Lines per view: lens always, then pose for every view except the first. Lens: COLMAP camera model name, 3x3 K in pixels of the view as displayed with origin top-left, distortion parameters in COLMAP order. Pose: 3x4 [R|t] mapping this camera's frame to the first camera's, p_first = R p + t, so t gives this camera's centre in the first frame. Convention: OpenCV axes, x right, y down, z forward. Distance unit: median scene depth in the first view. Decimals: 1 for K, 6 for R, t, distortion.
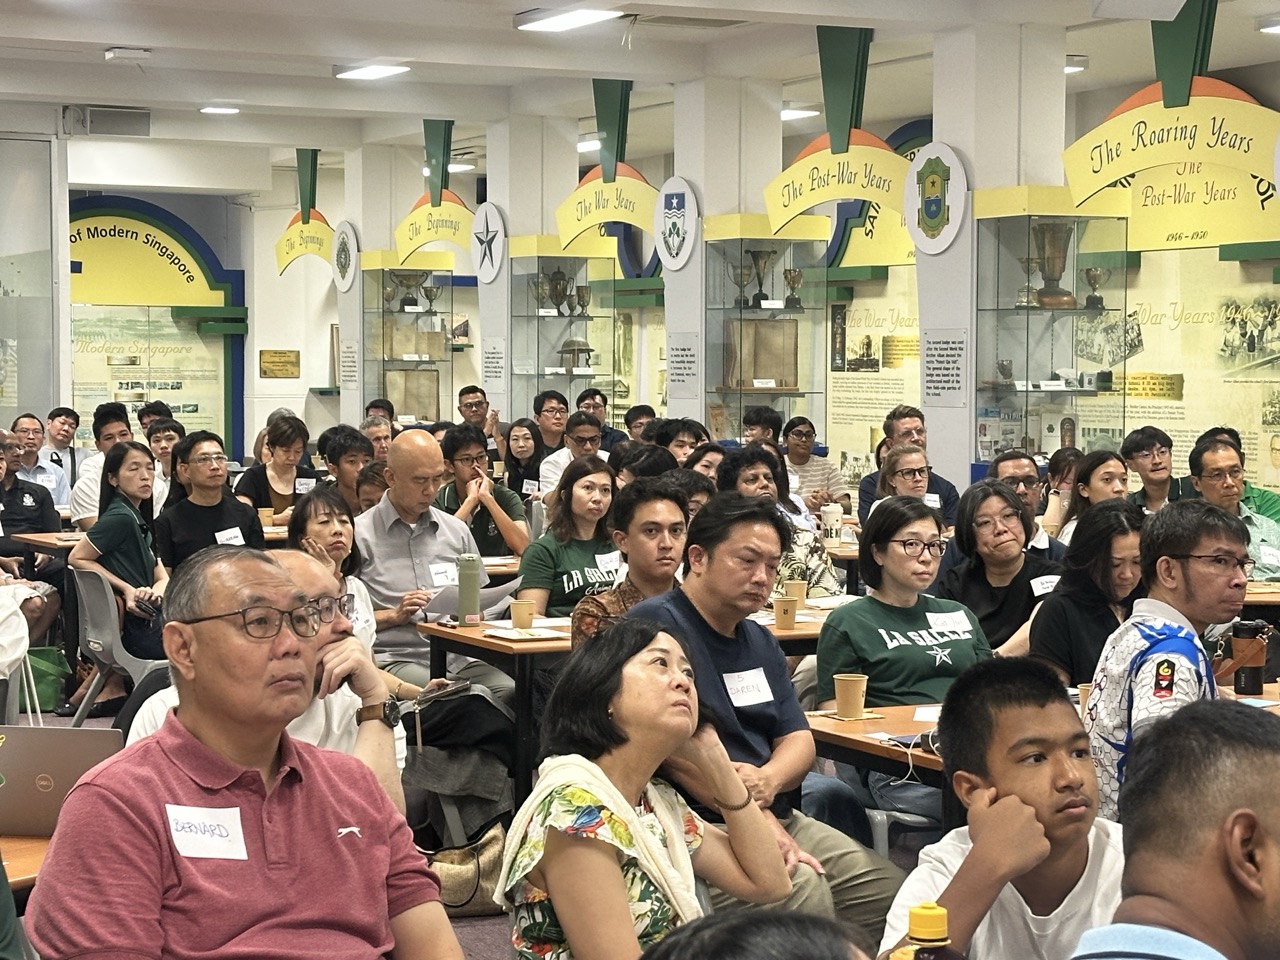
lens RADIAL K [[2700.7, 0, 631.0], [0, 2700.7, 478.2], [0, 0, 1]] dist [0.124583, 0.000000]
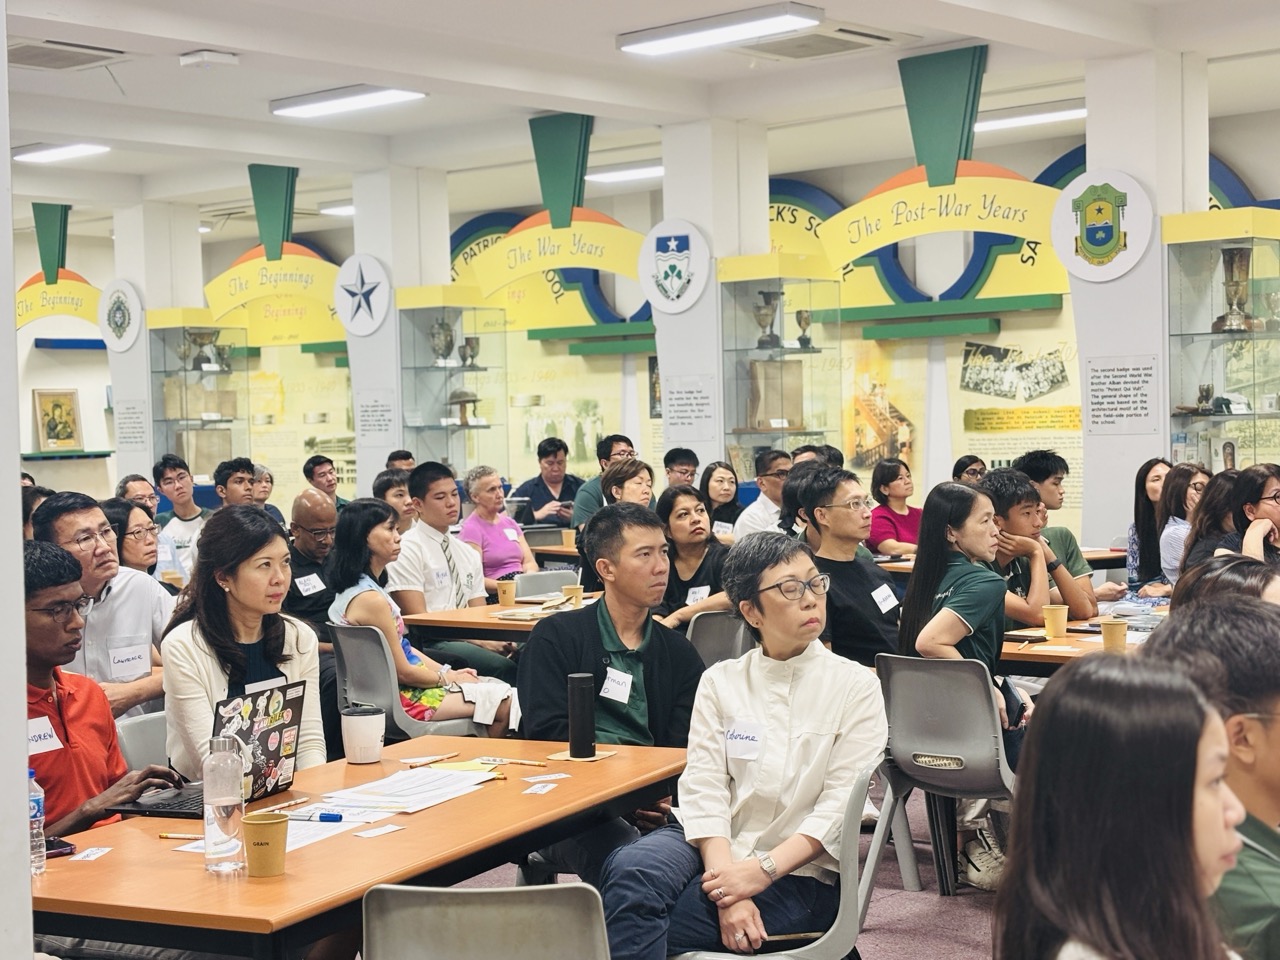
lens RADIAL K [[2104.1, 0, 645.1], [0, 2104.1, 484.6], [0, 0, 1]] dist [0.173261, 0.000000]
pose [[0.930409, -0.034590, 0.364888, -0.240925], [0.041665, 0.999065, -0.011531, -0.004465], [-0.364148, 0.025932, 0.930980, 0.243712]]
